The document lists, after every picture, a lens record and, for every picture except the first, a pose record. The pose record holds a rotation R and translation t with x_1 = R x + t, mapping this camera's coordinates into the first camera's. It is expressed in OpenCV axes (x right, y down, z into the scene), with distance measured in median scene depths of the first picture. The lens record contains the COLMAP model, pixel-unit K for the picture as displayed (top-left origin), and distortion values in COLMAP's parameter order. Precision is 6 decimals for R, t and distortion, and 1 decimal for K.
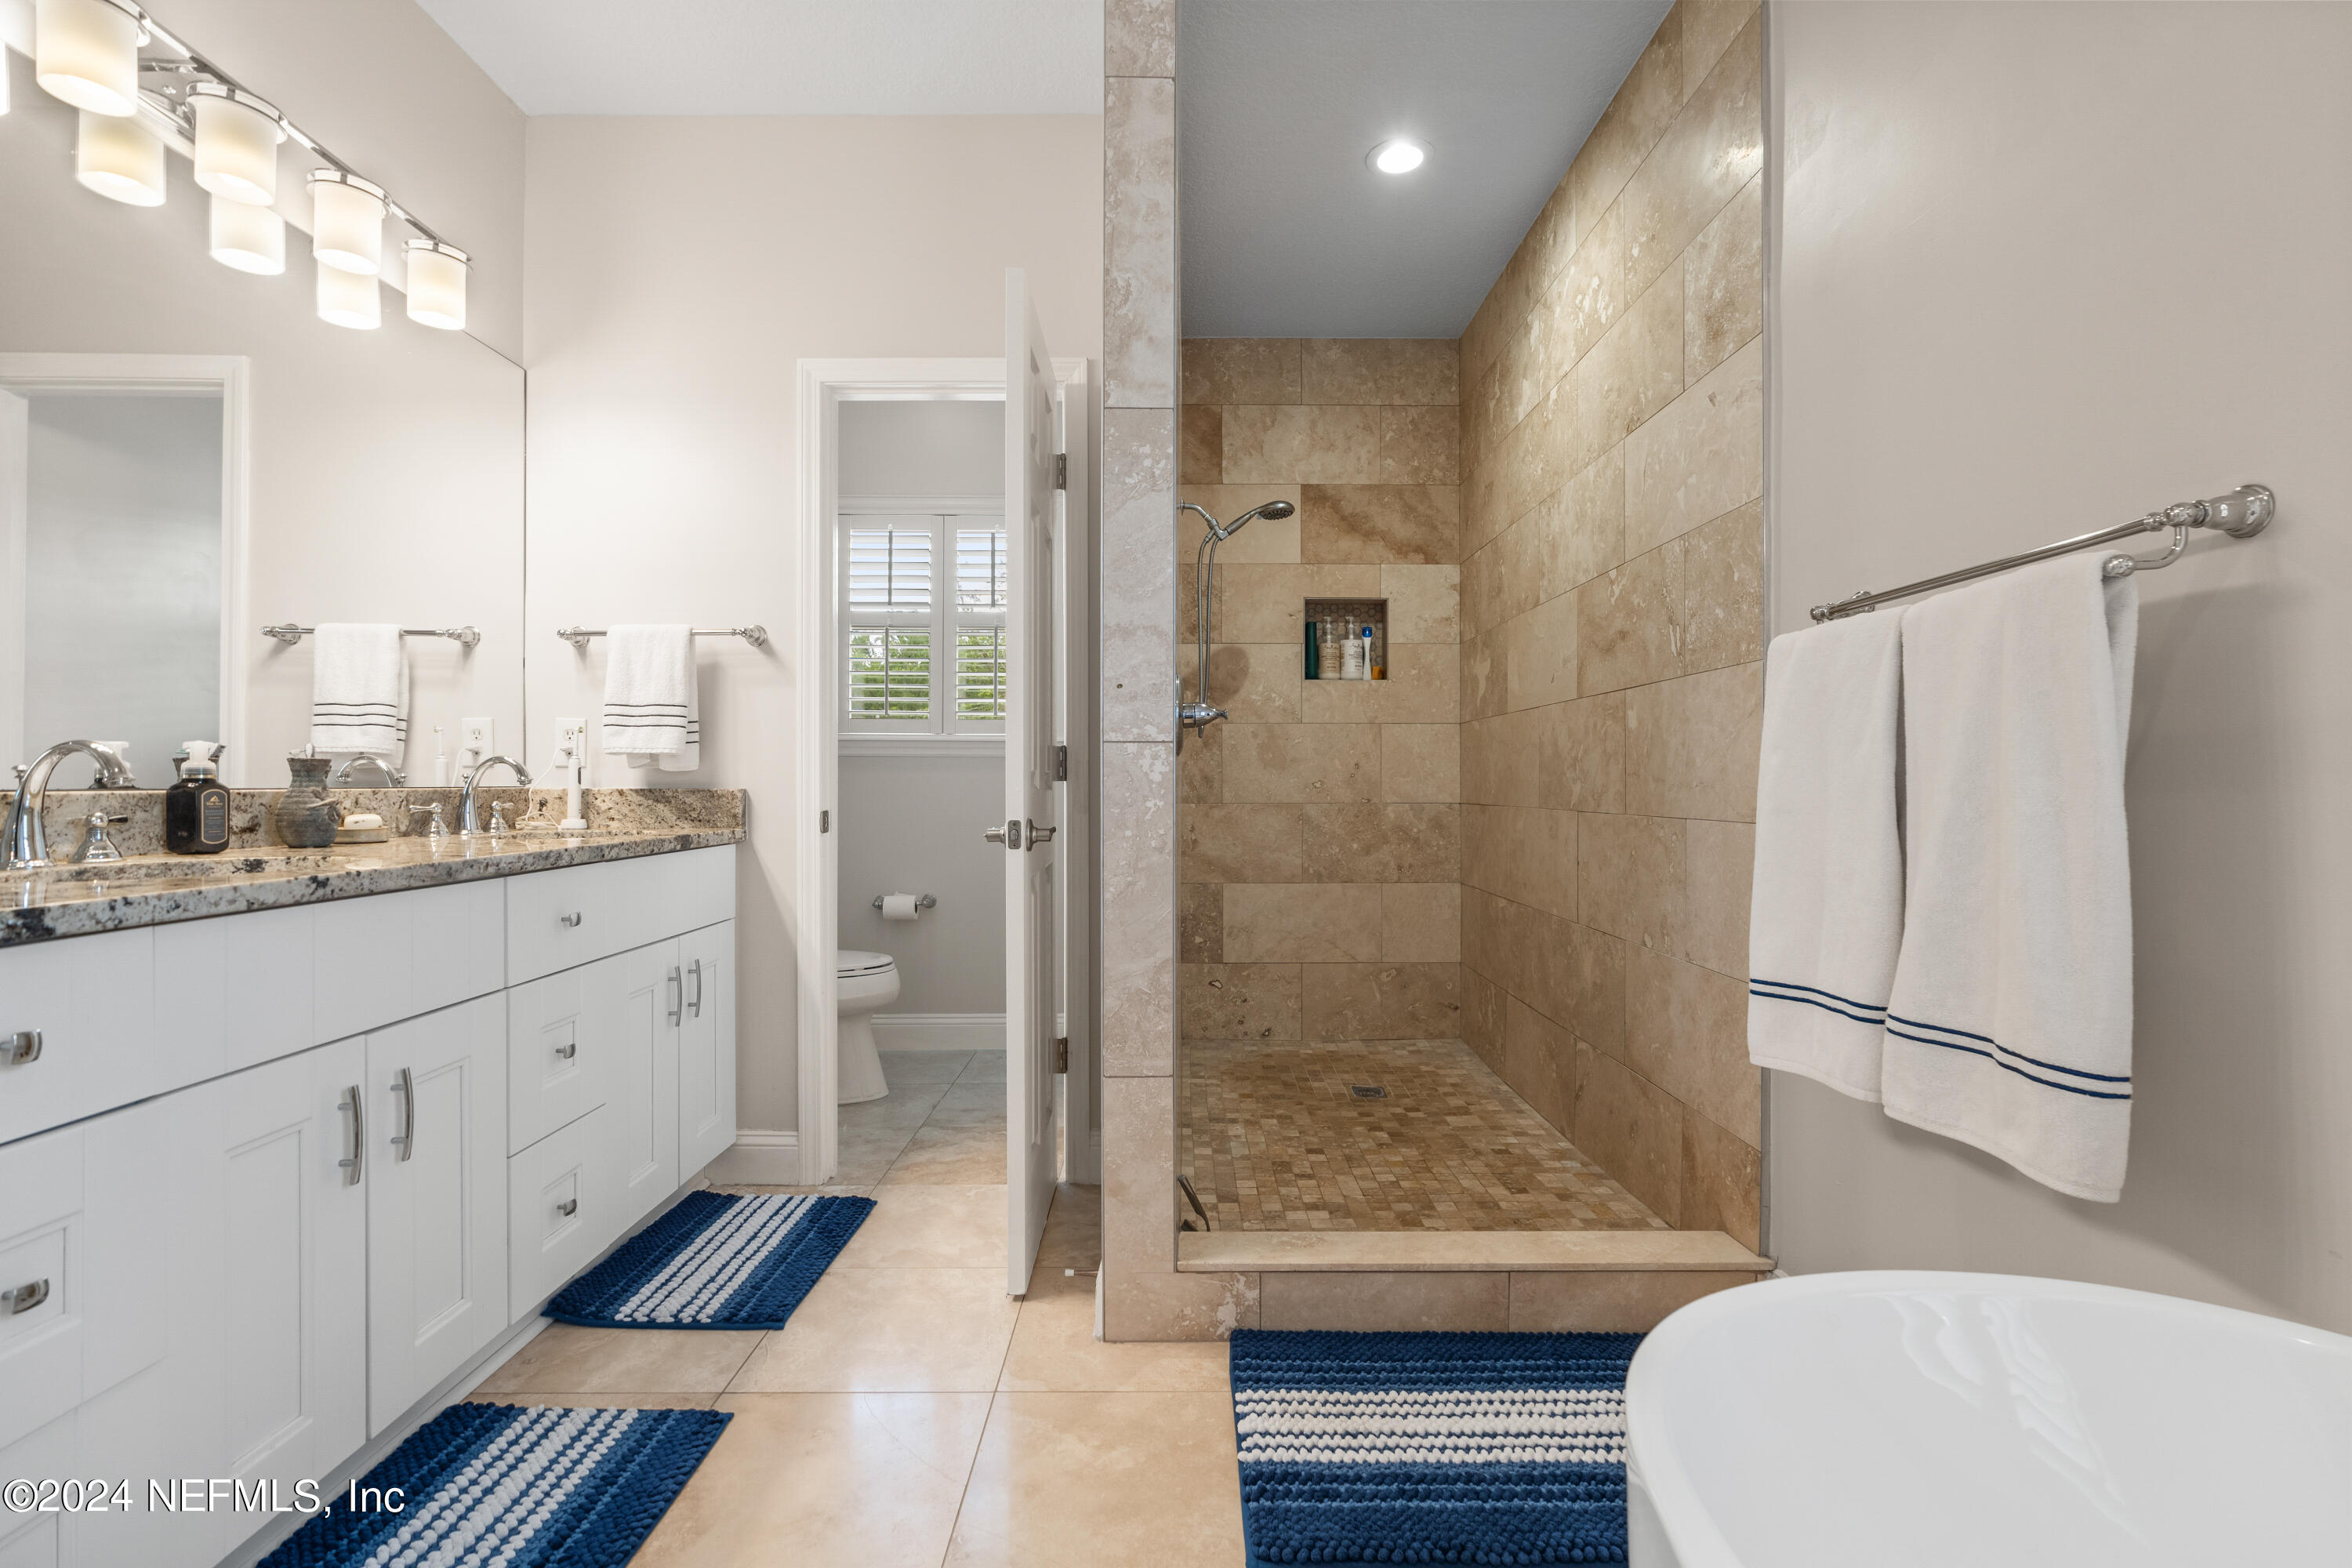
lens RADIAL K [[1050.5, 0, 1180.0], [0, 1050.5, 794.4], [0, 0, 1]] dist [-0.014751, 0.004569]
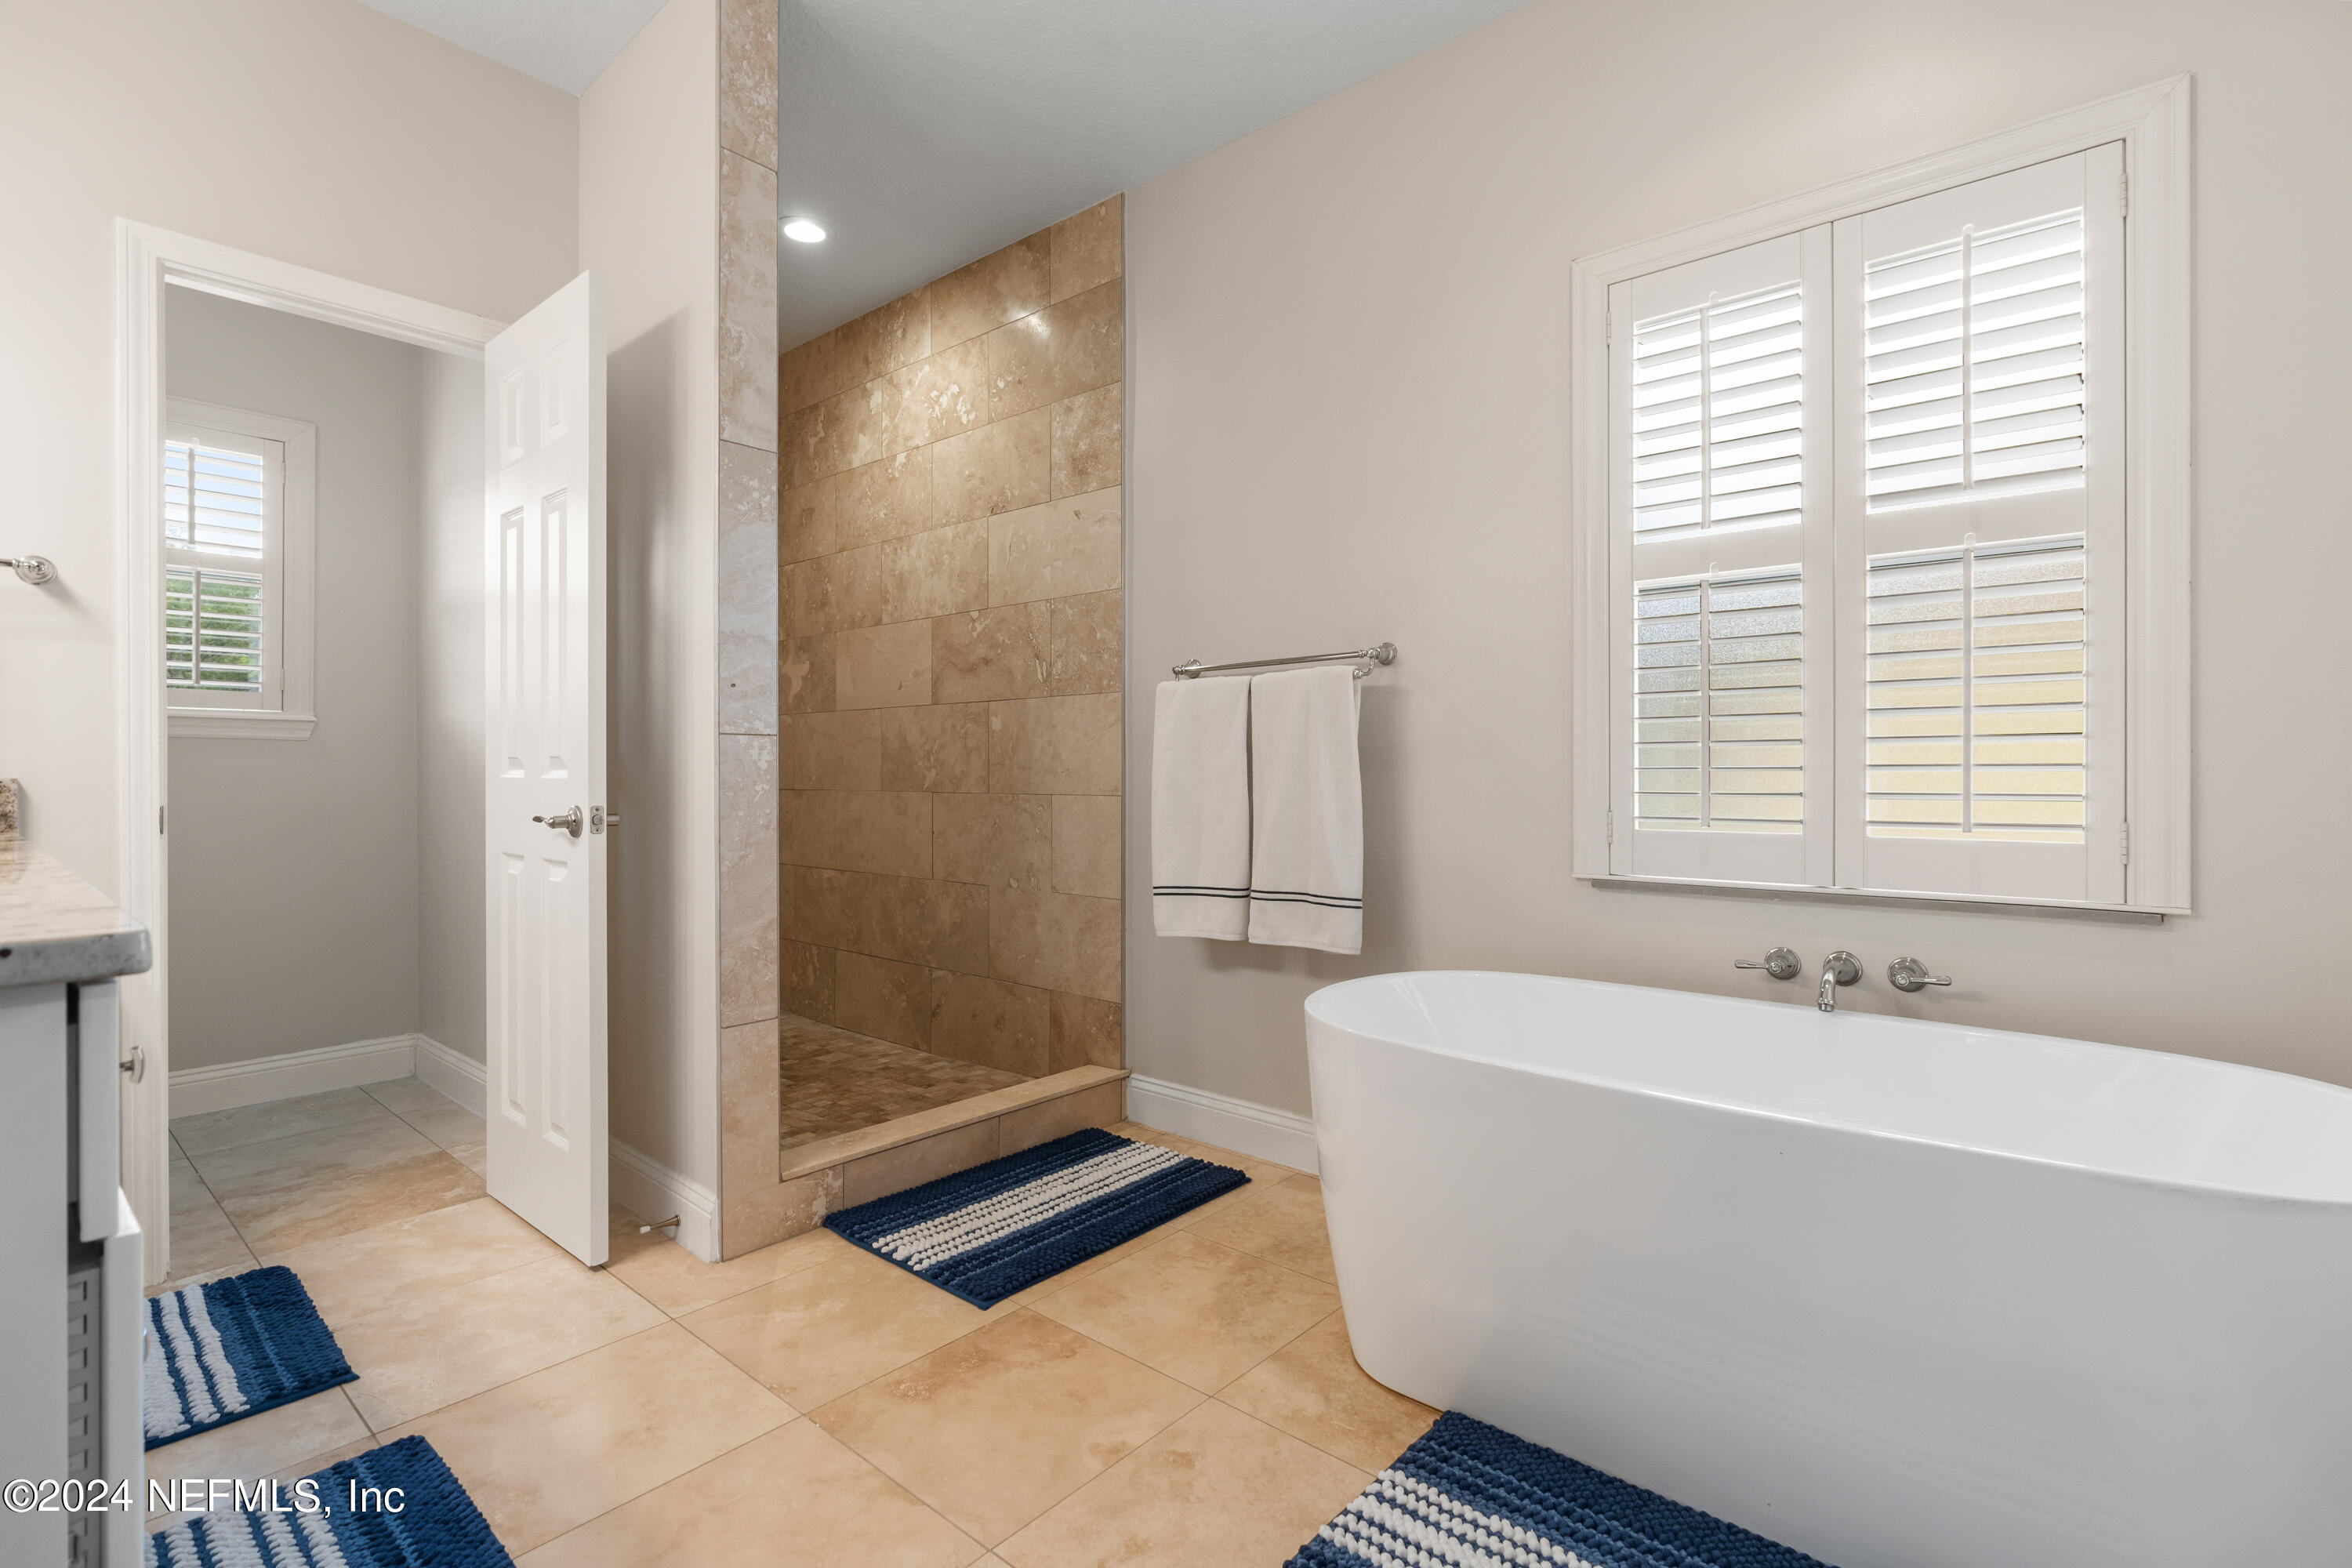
lens RADIAL K [[1050.5, 0, 1180.0], [0, 1050.5, 794.4], [0, 0, 1]] dist [-0.014751, 0.004569]
pose [[0.663144, -0.017336, 0.748291, -0.509946], [0.009141, 0.999845, 0.015063, 0.002636], [-0.748436, -0.003149, 0.663199, -0.106903]]
